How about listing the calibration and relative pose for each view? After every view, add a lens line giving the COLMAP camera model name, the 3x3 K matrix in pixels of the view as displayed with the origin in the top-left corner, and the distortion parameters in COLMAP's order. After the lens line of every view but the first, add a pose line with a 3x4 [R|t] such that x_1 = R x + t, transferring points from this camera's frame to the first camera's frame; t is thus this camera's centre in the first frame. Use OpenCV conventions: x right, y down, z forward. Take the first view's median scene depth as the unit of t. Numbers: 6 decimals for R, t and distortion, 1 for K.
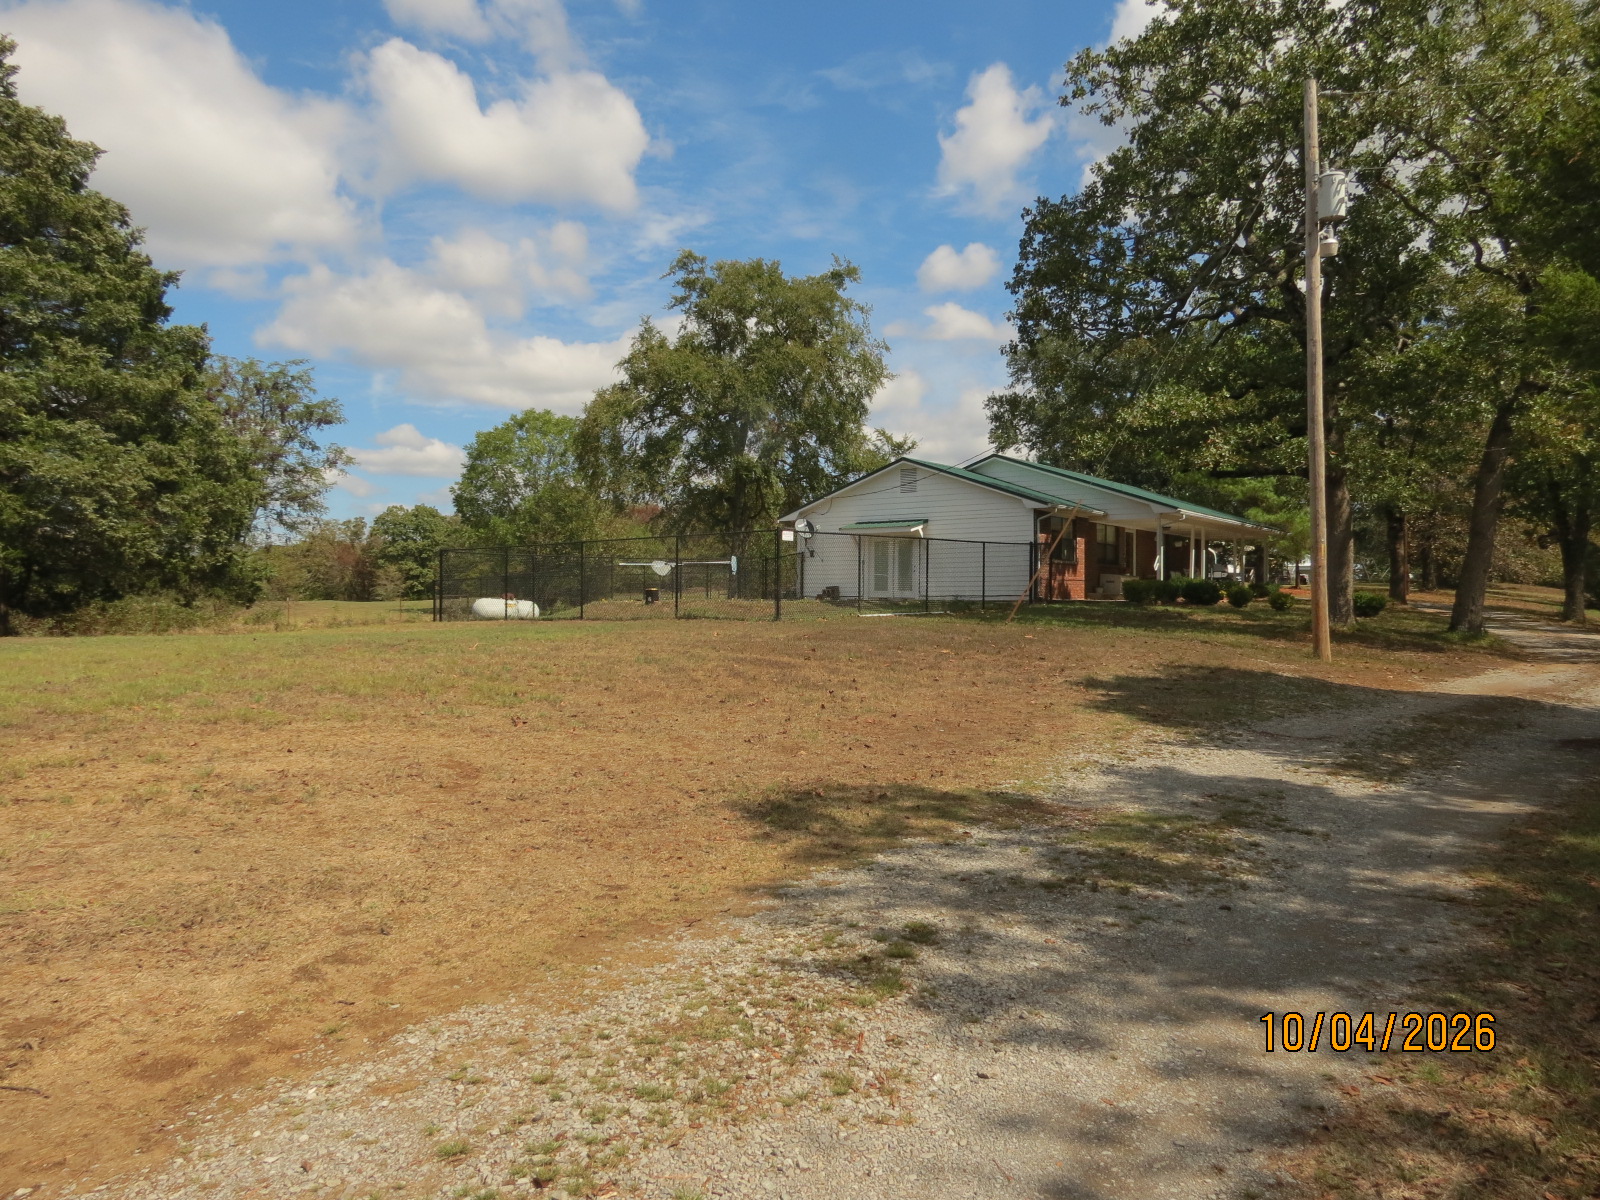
lens RADIAL K [[1165.5, 0, 800.0], [0, 1165.5, 600.0], [0, 0, 1]] dist [-0.009759, -0.002316]
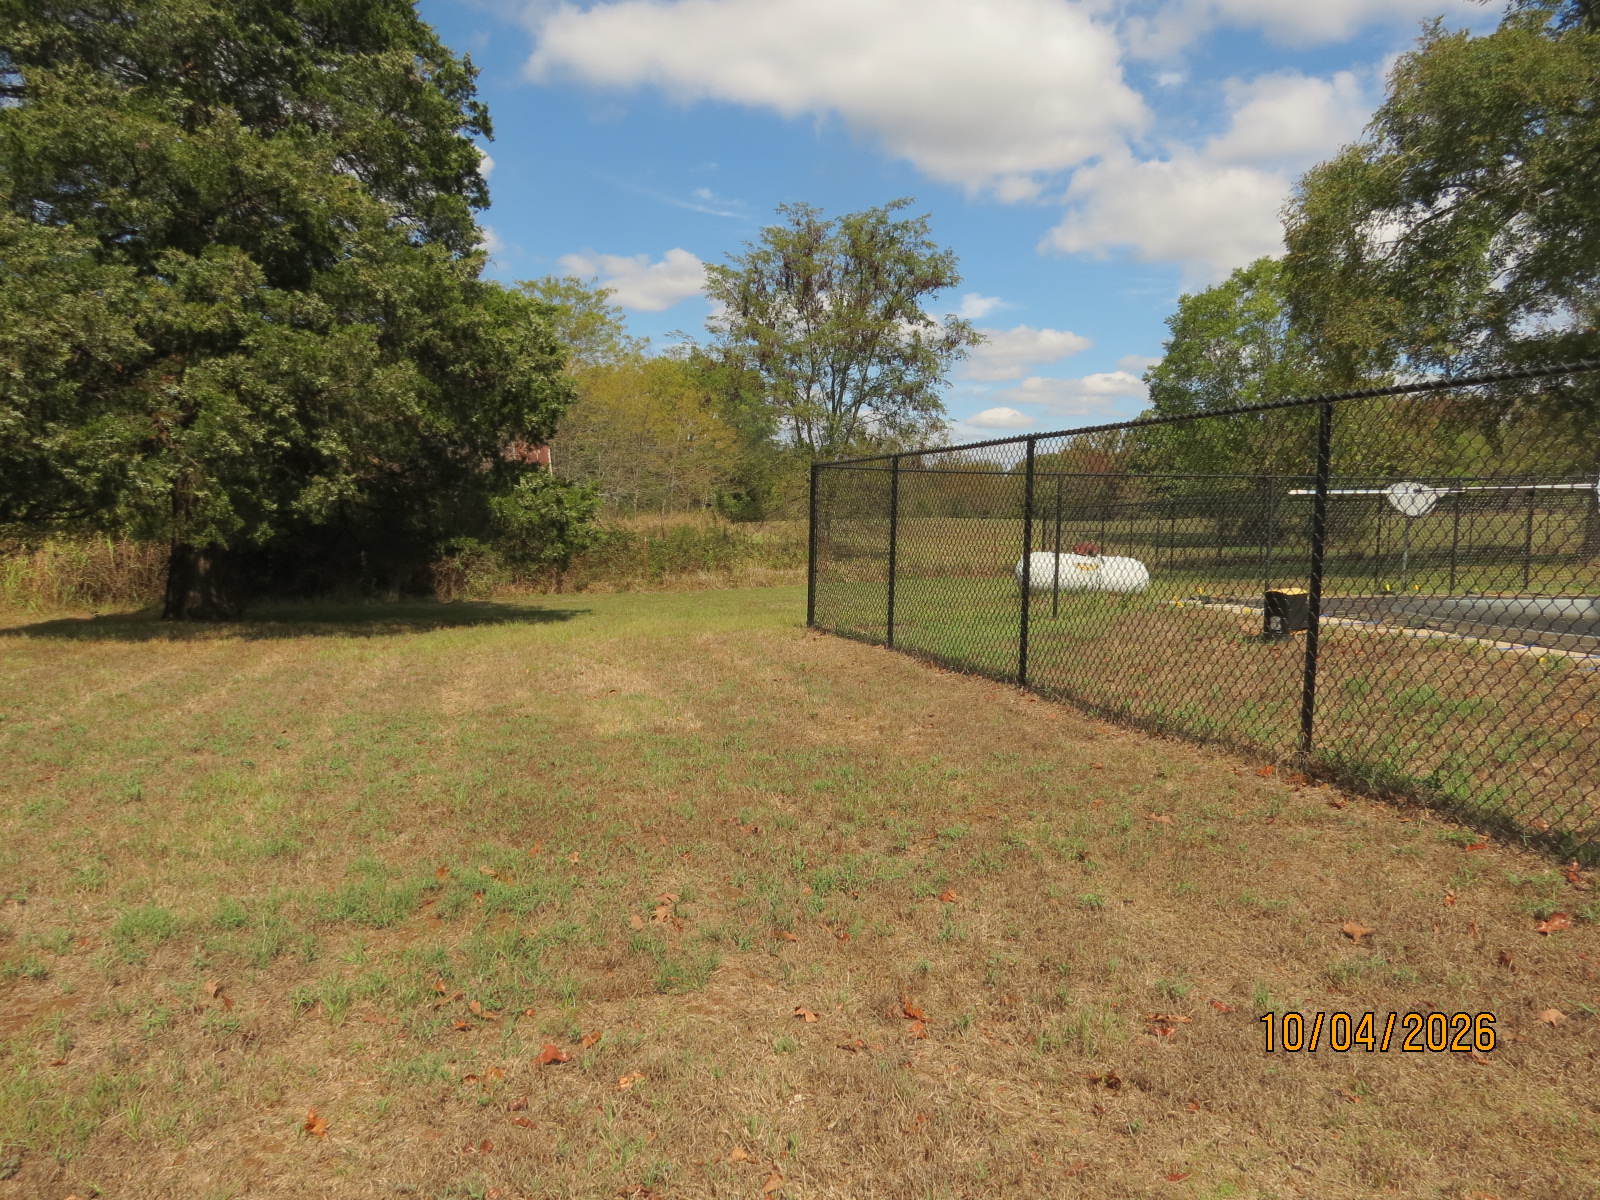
lens RADIAL K [[1191.8, 0, 799.8], [0, 1191.8, 560.8], [0, 0, 1]] dist [0.001051, 0.002953]
pose [[0.801548, 0.044553, -0.596268, -0.030415], [-0.018759, 0.998603, 0.049397, -0.019885], [0.597636, -0.028408, 0.801264, 0.432732]]
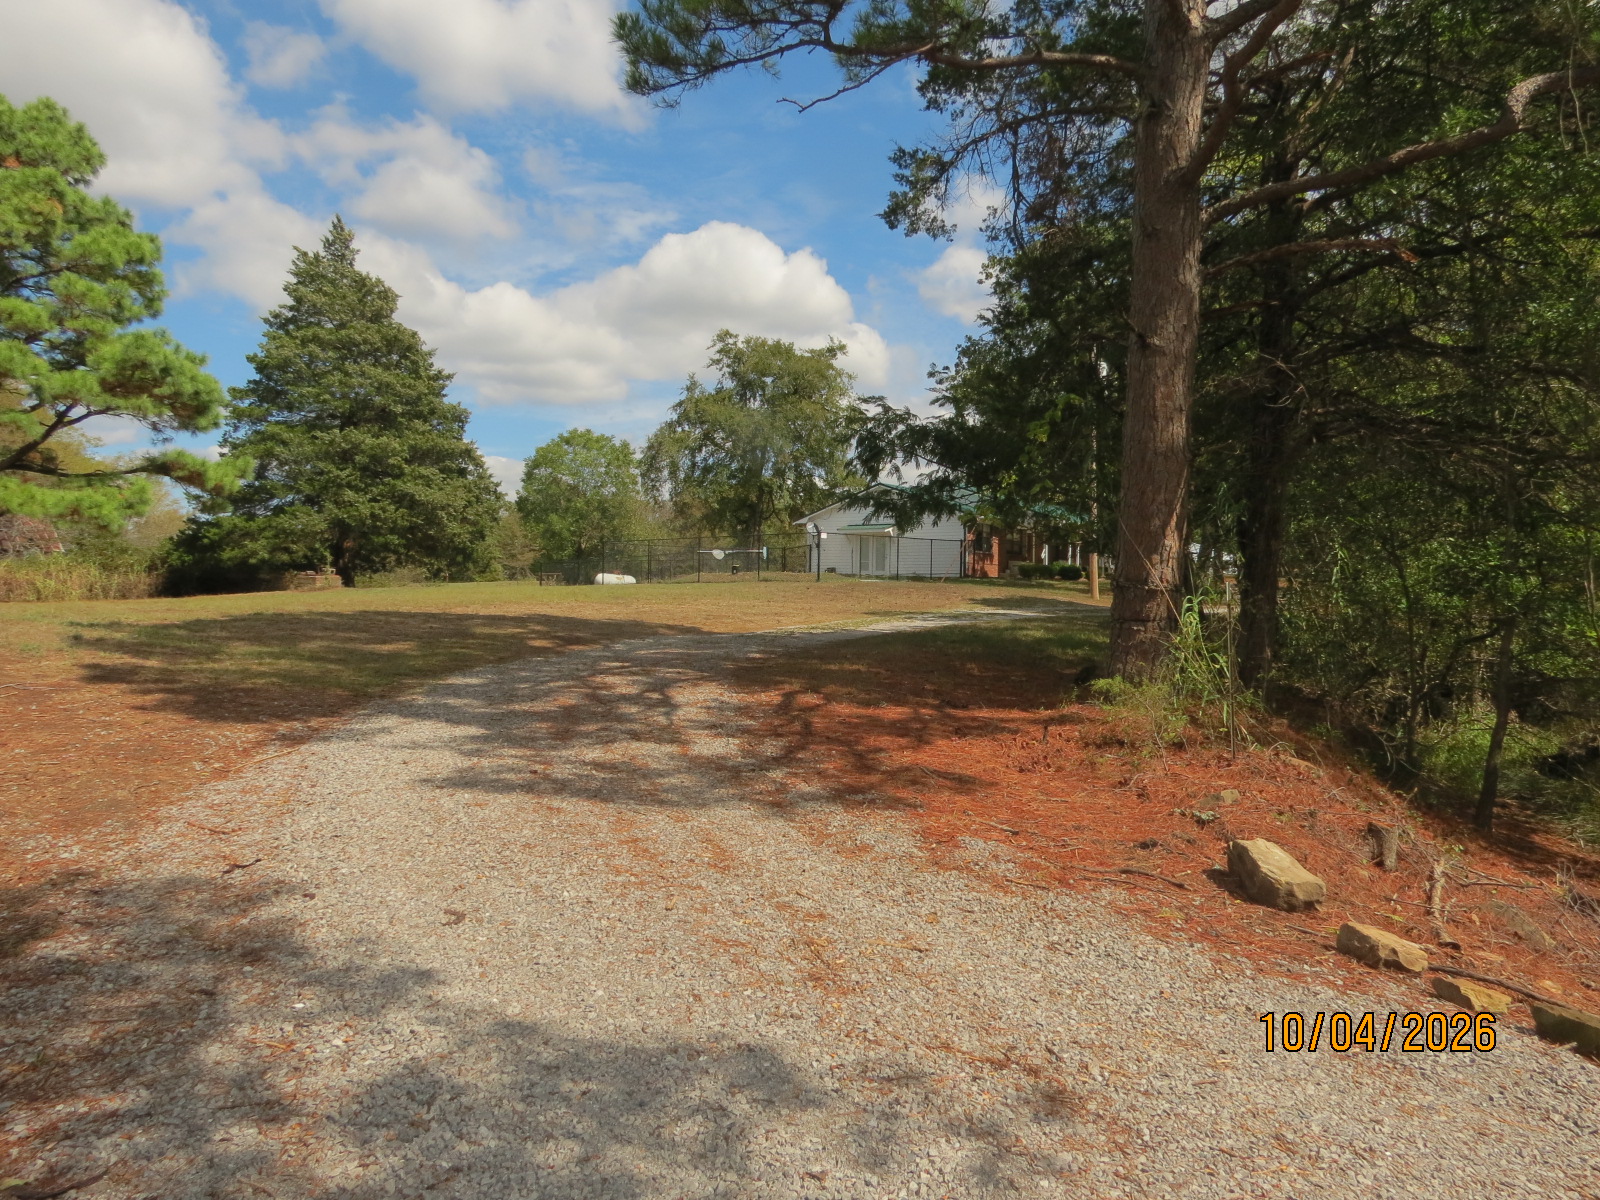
lens RADIAL K [[1165.5, 0, 800.0], [0, 1165.5, 600.0], [0, 0, 1]] dist [-0.009759, -0.002316]
pose [[0.999206, 0.006369, 0.039327, -0.057227], [-0.006600, 0.999962, 0.005765, 0.017103], [-0.039289, -0.006020, 0.999210, -0.394913]]
